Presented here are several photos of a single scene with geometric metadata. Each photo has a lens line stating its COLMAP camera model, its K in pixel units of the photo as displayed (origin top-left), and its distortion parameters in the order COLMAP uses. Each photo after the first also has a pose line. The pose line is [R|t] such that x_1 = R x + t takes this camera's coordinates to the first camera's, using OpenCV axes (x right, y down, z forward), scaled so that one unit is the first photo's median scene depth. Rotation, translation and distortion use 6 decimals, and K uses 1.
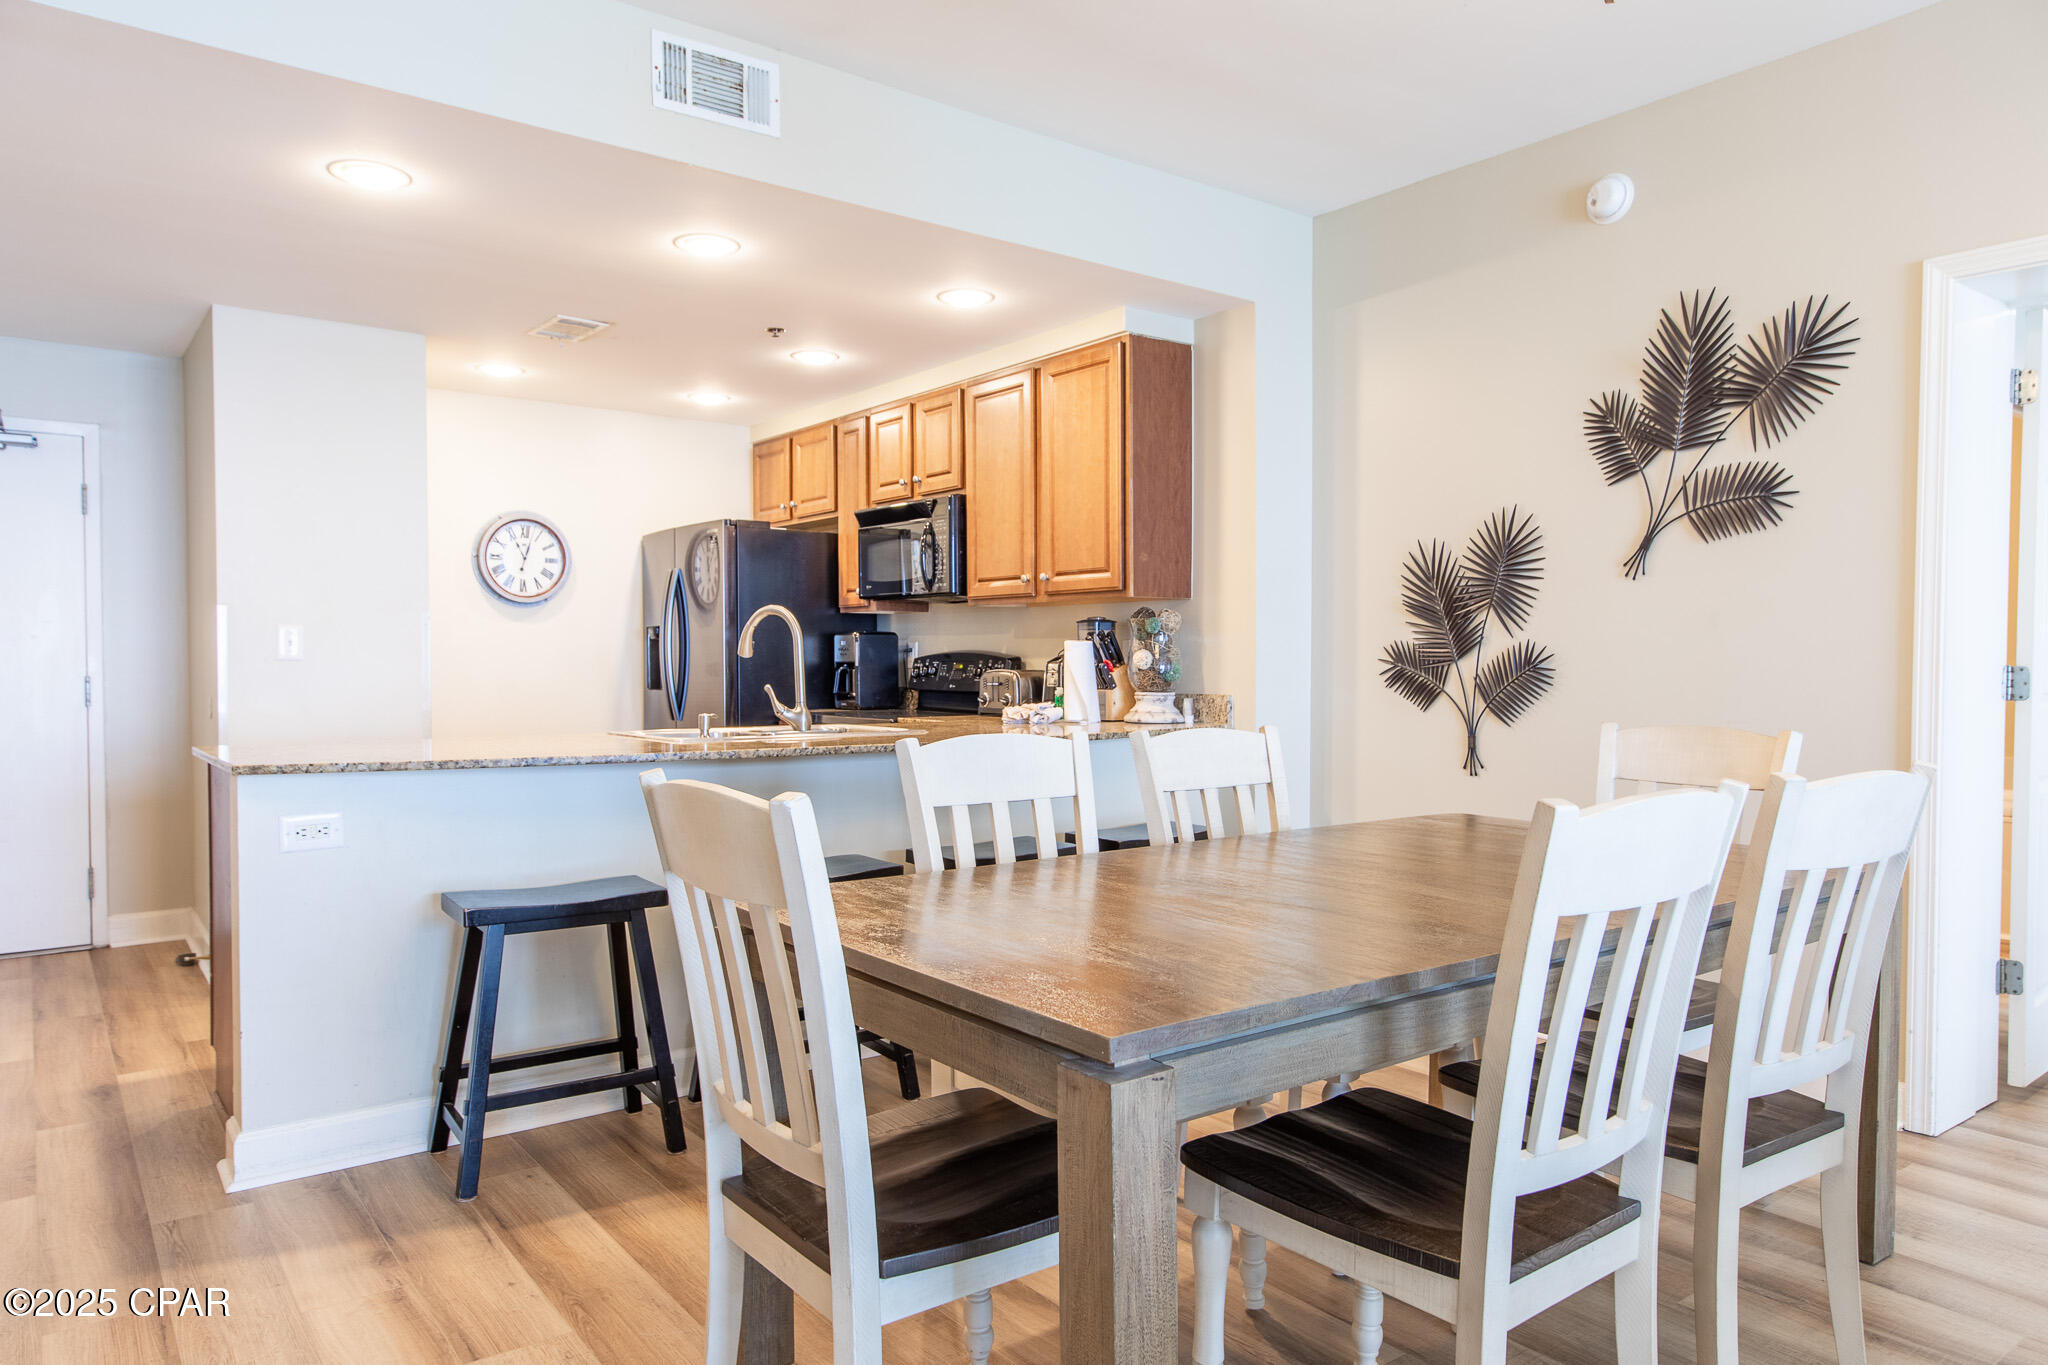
lens RADIAL K [[1326.9, 0, 1100.8], [0, 1326.9, 687.7], [0, 0, 1]] dist [0.031632, 0.000206]
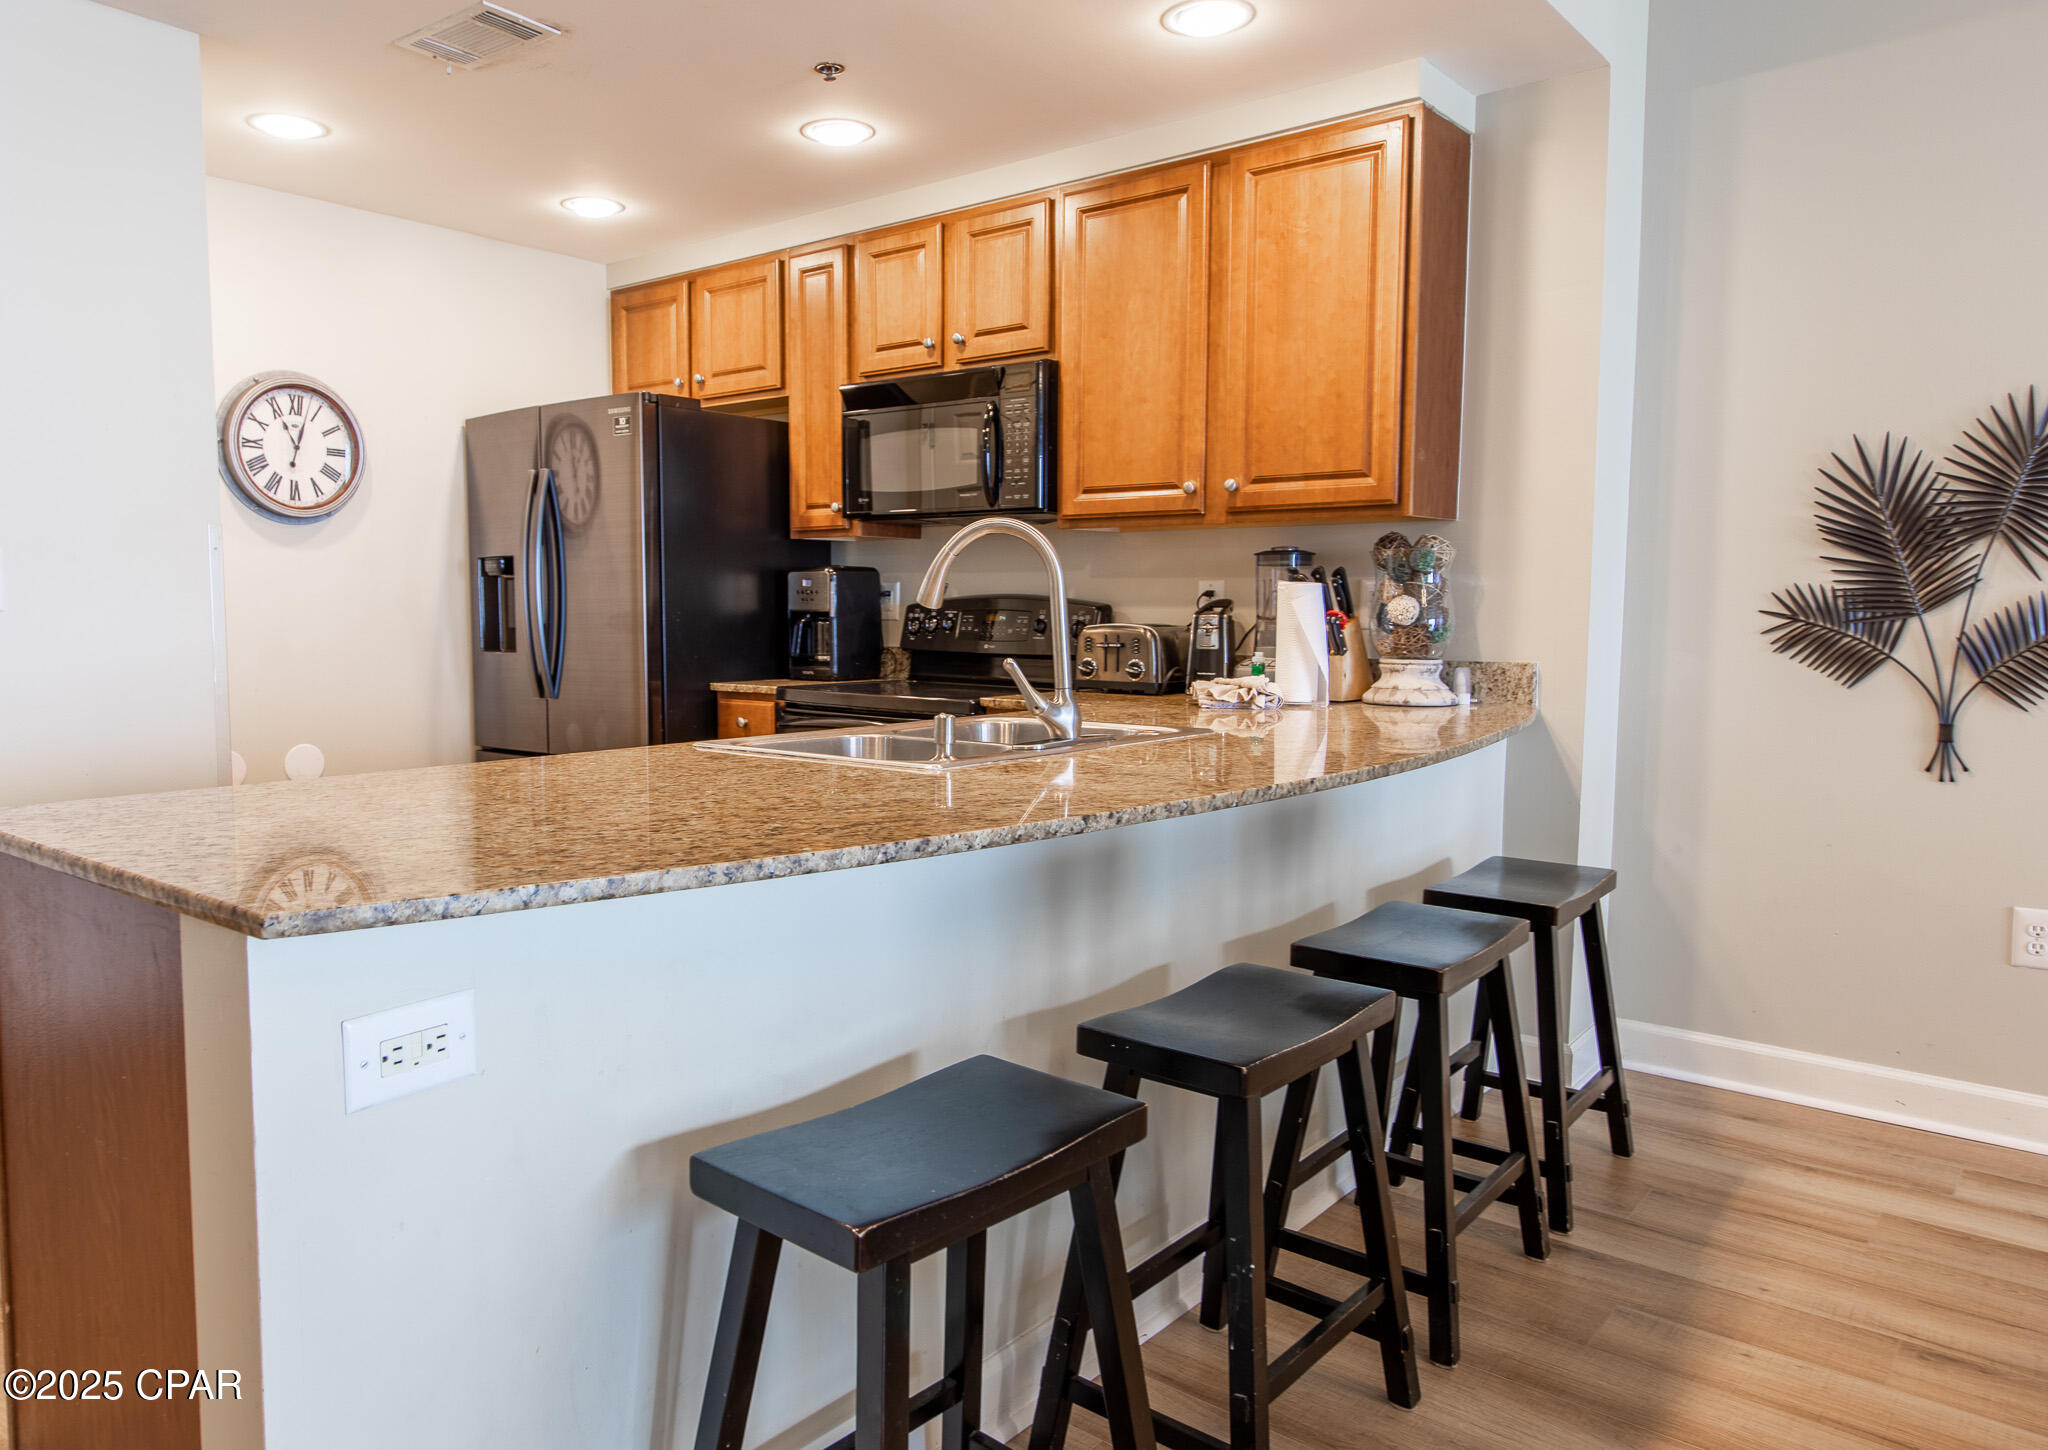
lens RADIAL K [[1369.0, 0, 1019.2], [0, 1369.0, 694.0], [0, 0, 1]] dist [0.001922, 0.001229]
pose [[0.978369, -0.011151, 0.206566, -0.285051], [0.001921, 0.998993, 0.044830, -0.009965], [-0.206858, -0.043464, 0.977405, 0.353024]]
